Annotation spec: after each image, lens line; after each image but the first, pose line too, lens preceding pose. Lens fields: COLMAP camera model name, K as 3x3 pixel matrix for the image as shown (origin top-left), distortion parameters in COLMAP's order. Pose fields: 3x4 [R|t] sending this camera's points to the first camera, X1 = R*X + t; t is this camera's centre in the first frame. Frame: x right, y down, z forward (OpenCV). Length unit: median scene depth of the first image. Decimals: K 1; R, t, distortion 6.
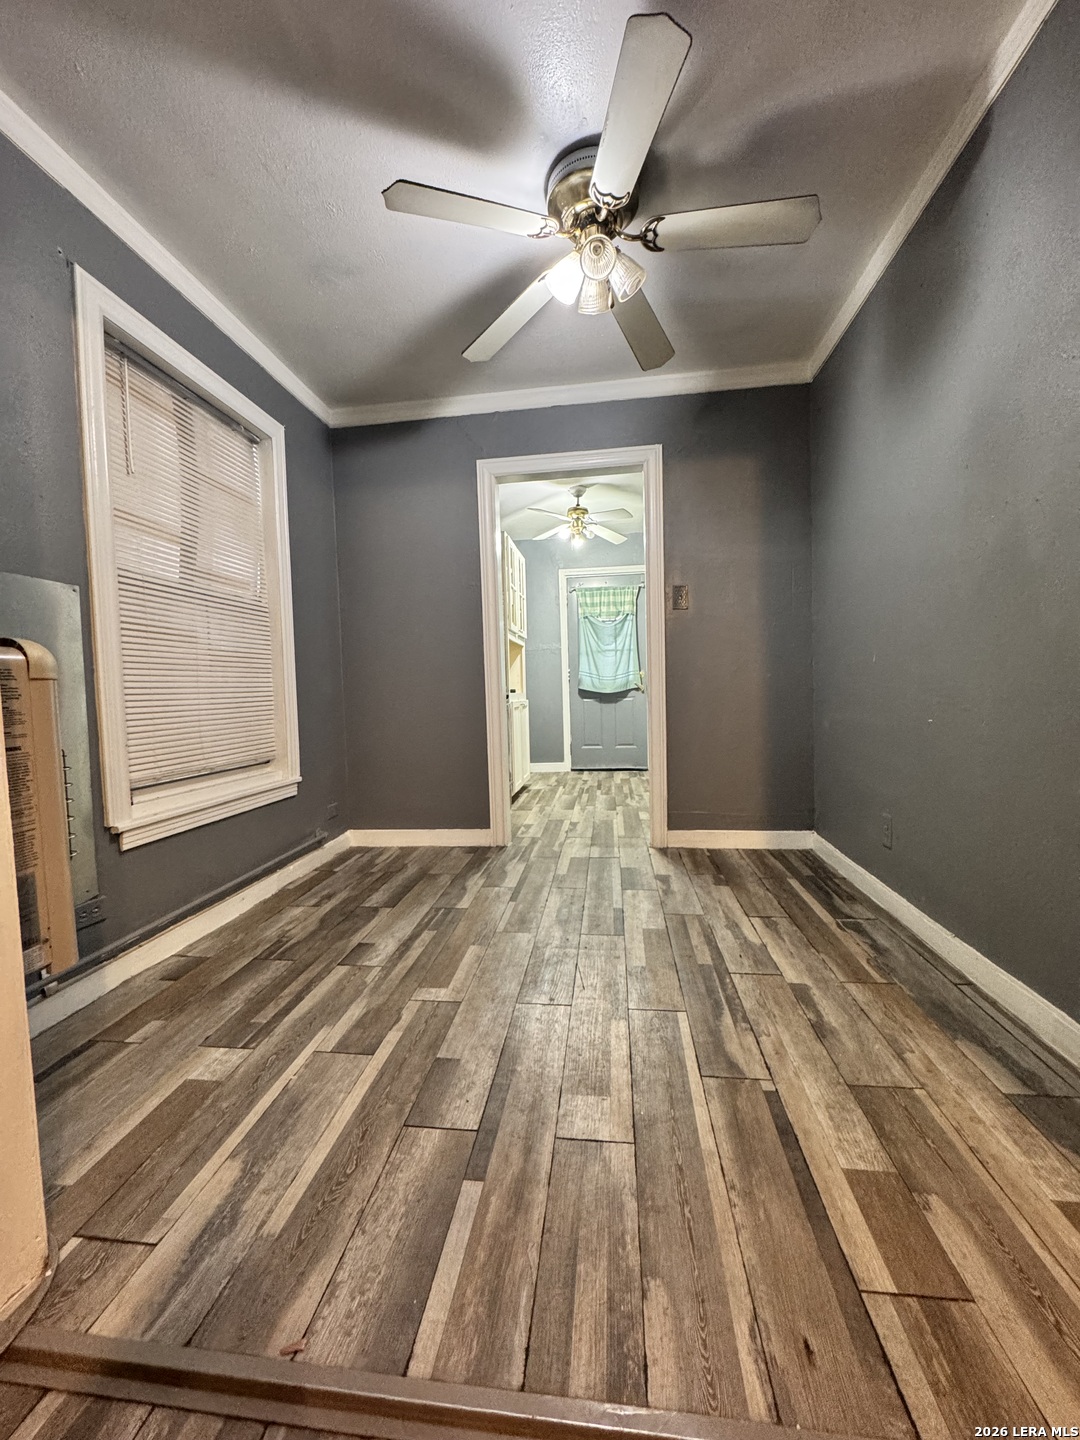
lens RADIAL K [[574.7, 0, 540.0], [0, 574.7, 718.7], [0, 0, 1]] dist [-0.006203, 0.000261]
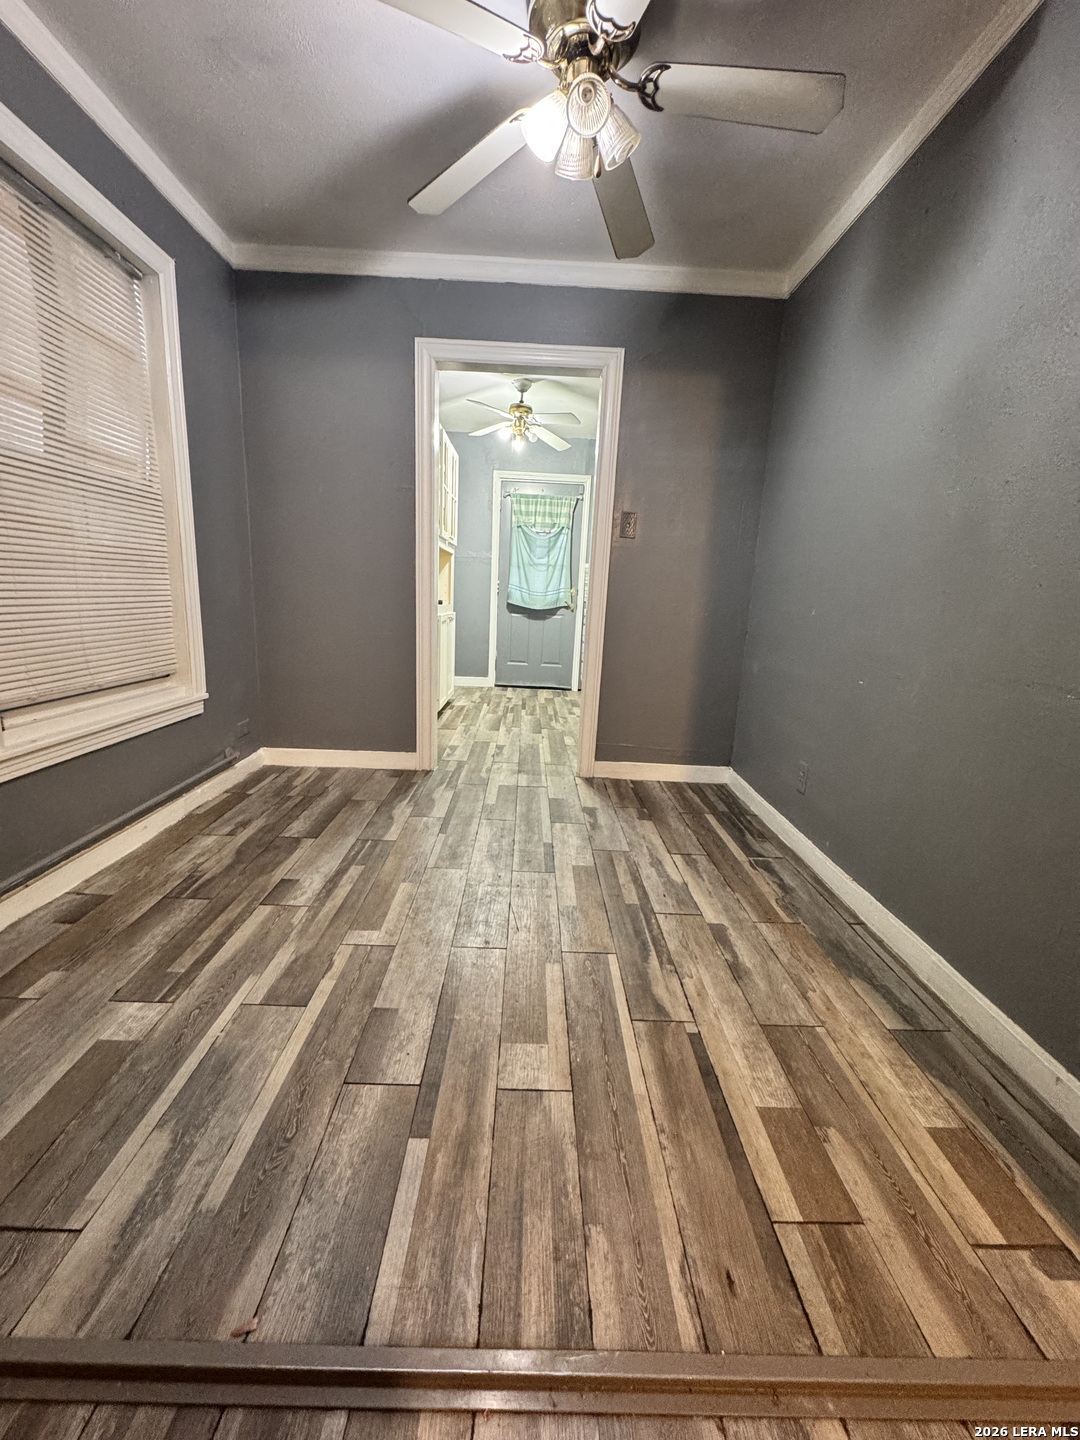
lens RADIAL K [[574.7, 0, 540.8], [0, 574.7, 719.2], [0, 0, 1]] dist [-0.006203, 0.000261]
pose [[0.987503, 0.042980, 0.151627, -0.059265], [-0.067647, 0.984554, 0.161487, -0.073112], [-0.142344, -0.169726, 0.975157, 0.066731]]
